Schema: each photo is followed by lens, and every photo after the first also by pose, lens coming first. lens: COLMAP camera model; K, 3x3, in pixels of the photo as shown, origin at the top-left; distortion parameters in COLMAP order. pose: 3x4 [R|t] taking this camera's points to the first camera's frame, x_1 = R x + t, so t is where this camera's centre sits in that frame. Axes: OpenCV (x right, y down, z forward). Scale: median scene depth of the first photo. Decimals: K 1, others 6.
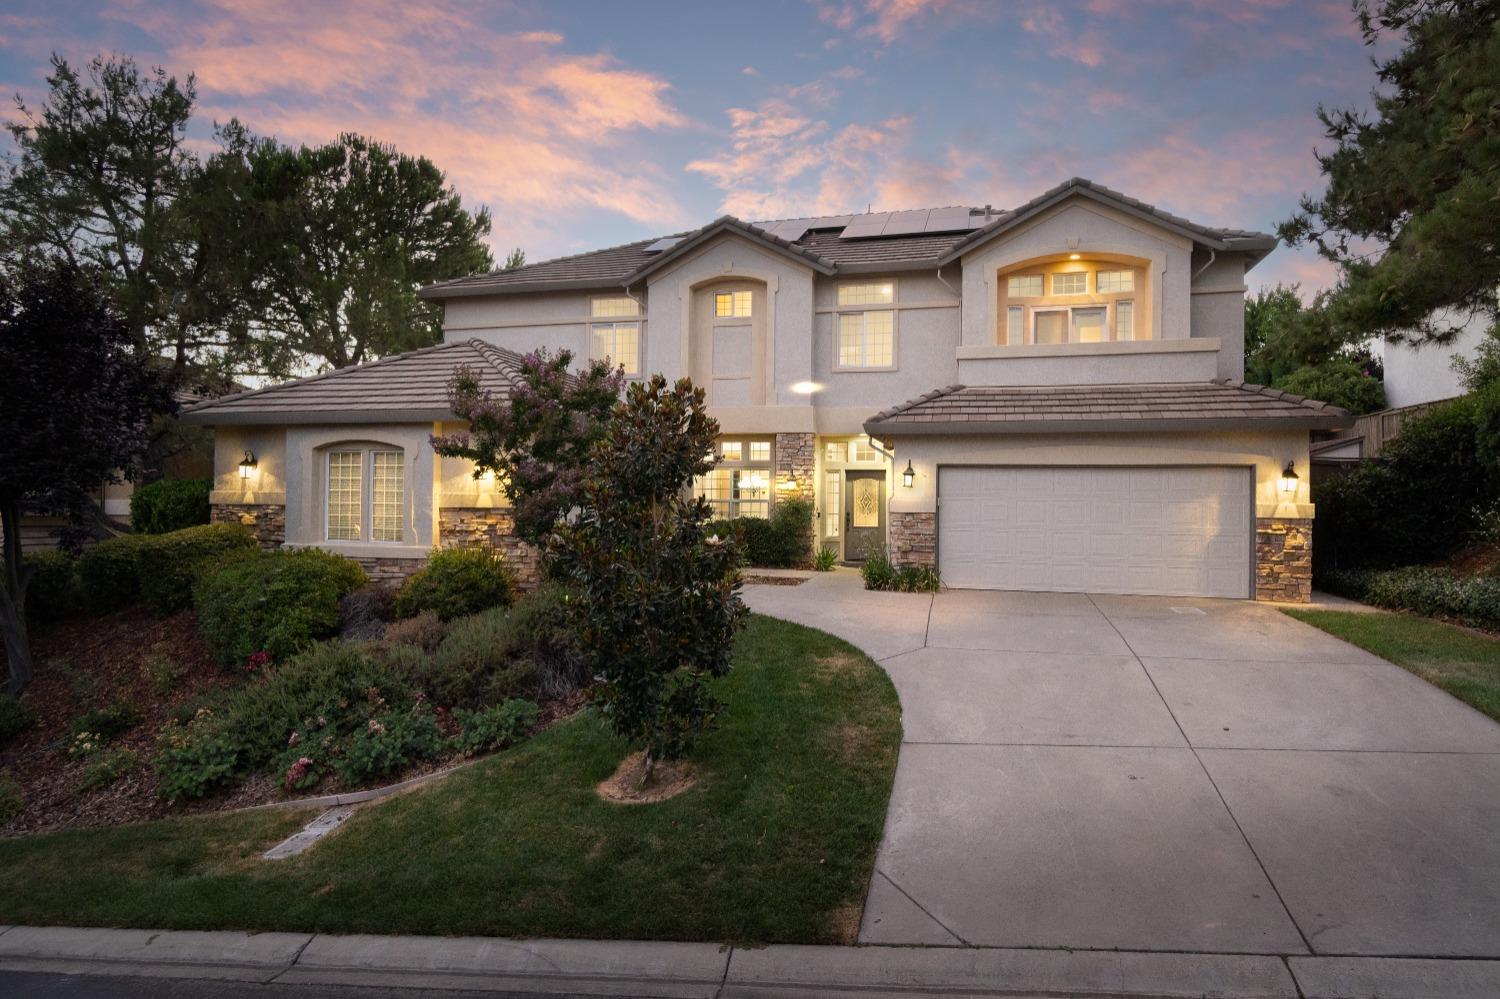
lens RADIAL K [[859.9, 0, 750.0], [0, 859.9, 499.5], [0, 0, 1]] dist [0.003511, 0.000171]
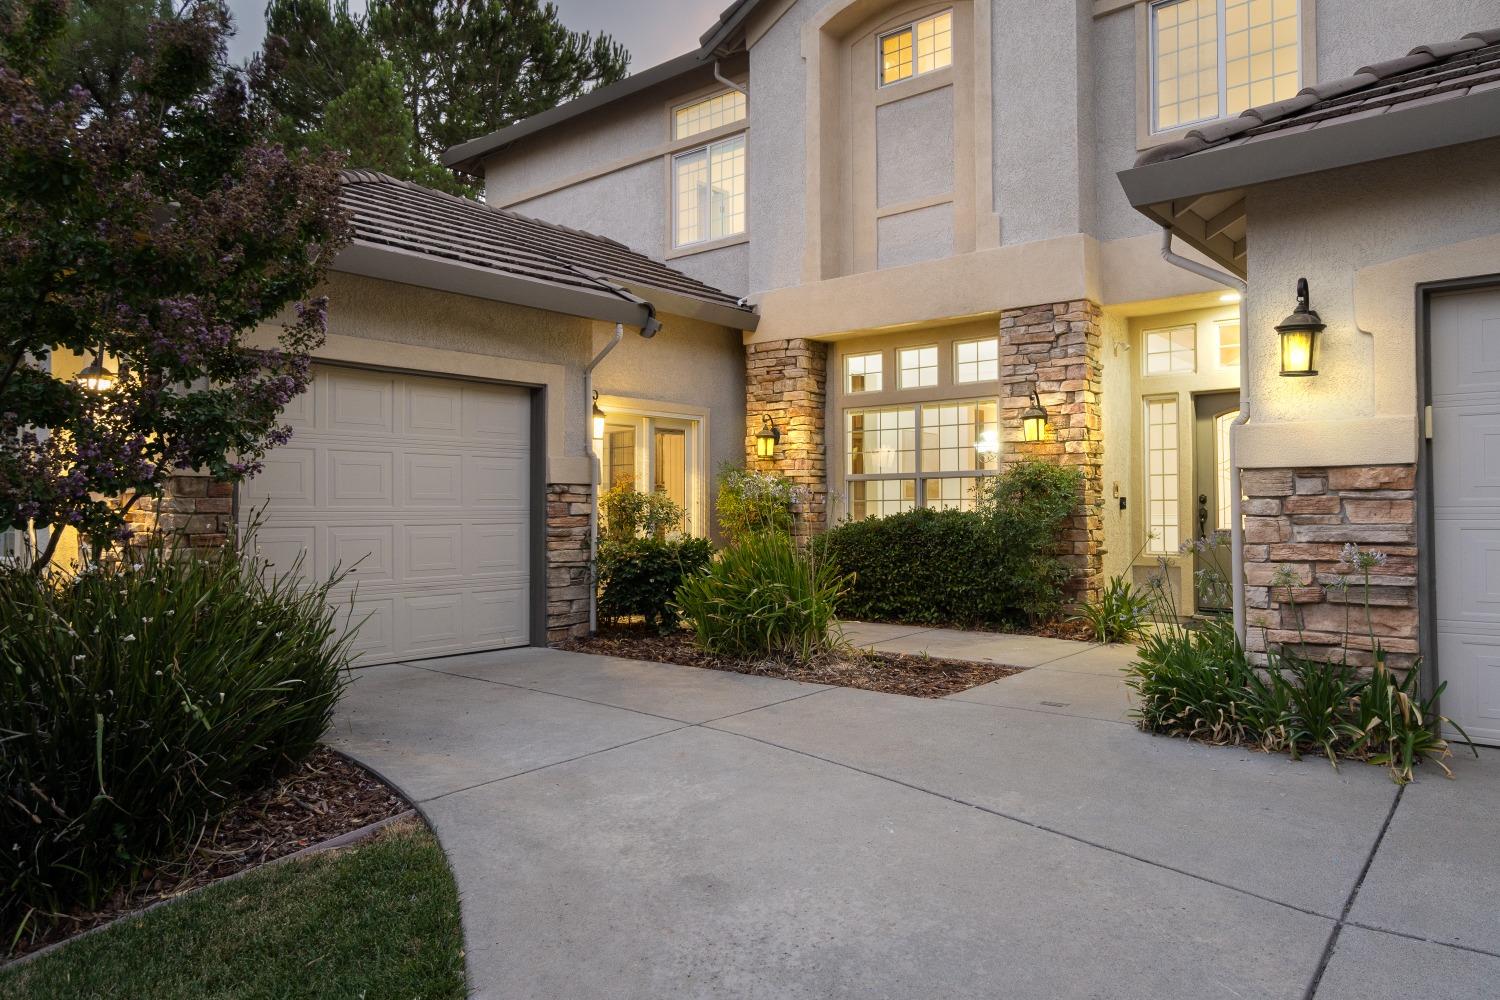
lens RADIAL K [[1005.6, 0, 750.0], [0, 1005.6, 500.0], [0, 0, 1]] dist [-0.009584, -0.001518]
pose [[0.908616, -0.021796, -0.417063, 0.123988], [0.016183, 0.999725, -0.016989, 0.023054], [0.417318, 0.008687, 0.908719, 0.495935]]
